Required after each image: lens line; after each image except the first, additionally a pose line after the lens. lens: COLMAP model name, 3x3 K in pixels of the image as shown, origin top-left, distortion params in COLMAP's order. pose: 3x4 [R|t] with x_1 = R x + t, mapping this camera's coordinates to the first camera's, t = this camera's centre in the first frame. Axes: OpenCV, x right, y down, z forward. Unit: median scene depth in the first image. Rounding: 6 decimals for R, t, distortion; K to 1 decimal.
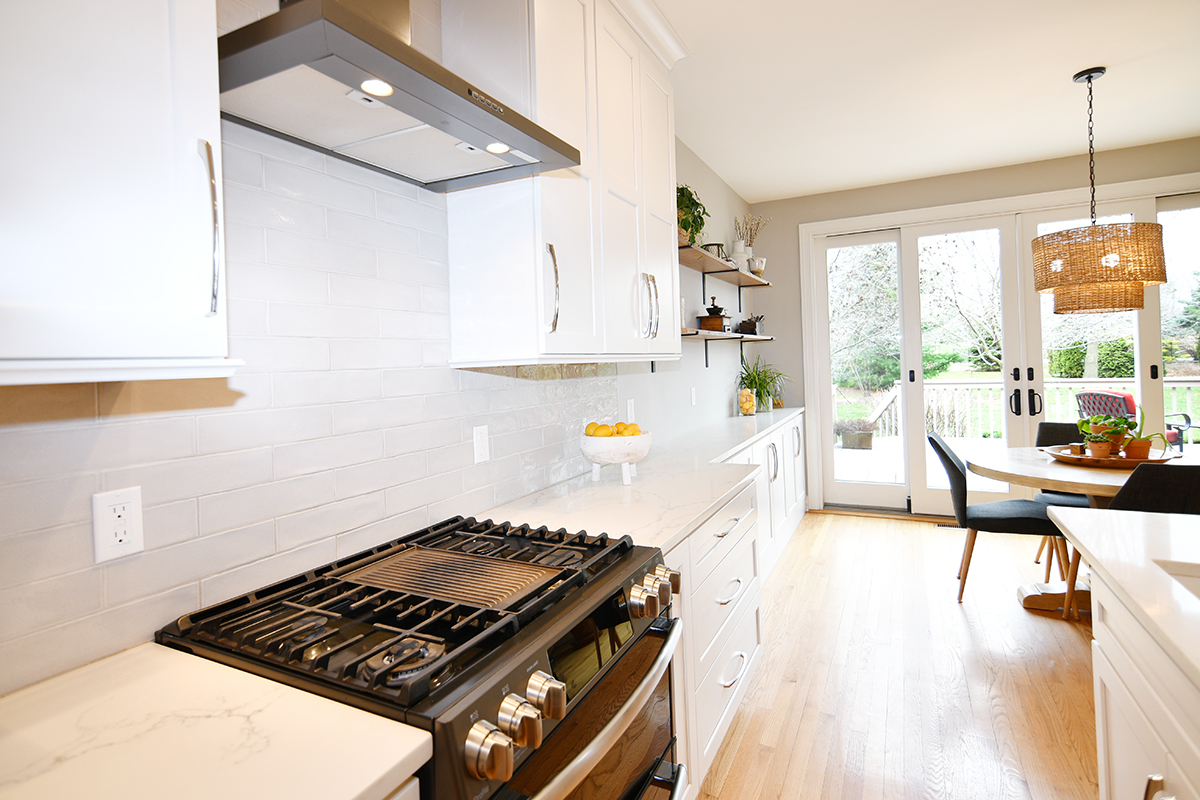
lens RADIAL K [[579.8, 0, 596.8], [0, 579.8, 362.5], [0, 0, 1]] dist [-0.005323, -0.000132]
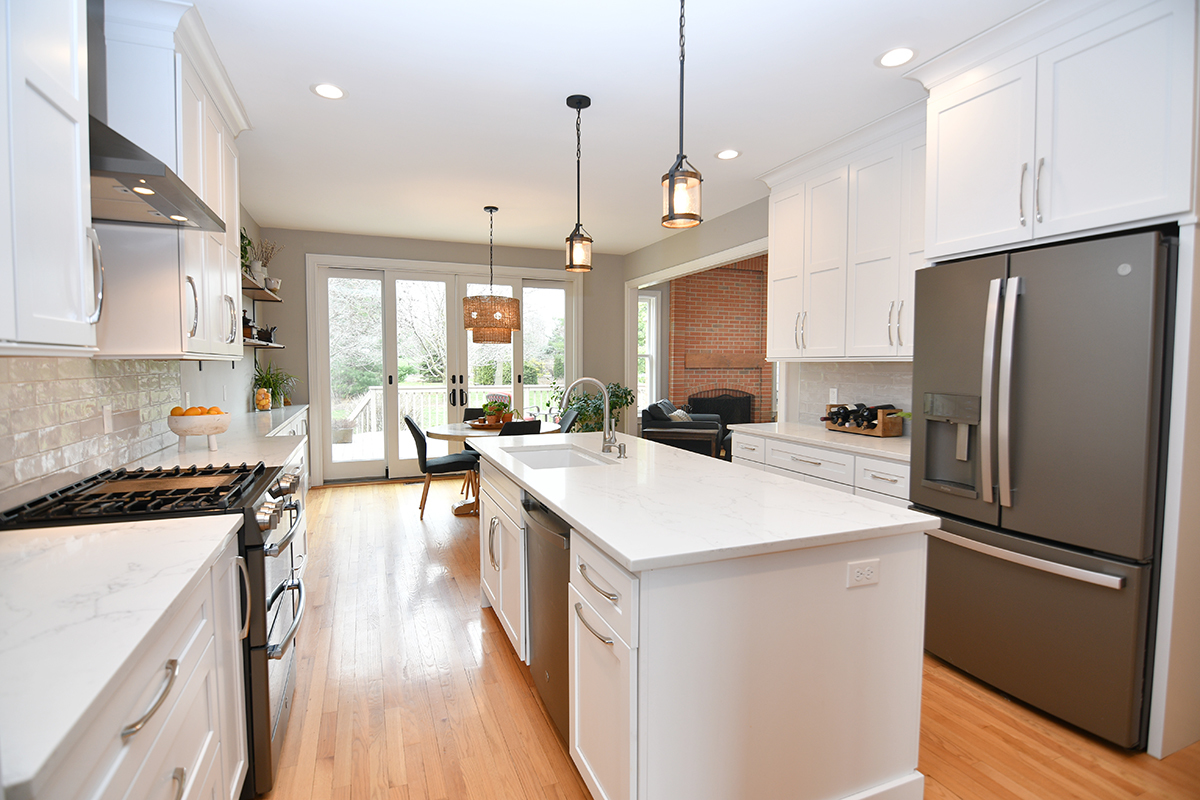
lens RADIAL K [[579.8, 0, 591.4], [0, 579.8, 396.2], [0, 0, 1]] dist [-0.005323, -0.000132]
pose [[0.650927, -0.005608, 0.759120, -0.206728], [-0.024340, 0.999304, 0.028254, 0.011853], [-0.758750, -0.036868, 0.650338, -0.283314]]
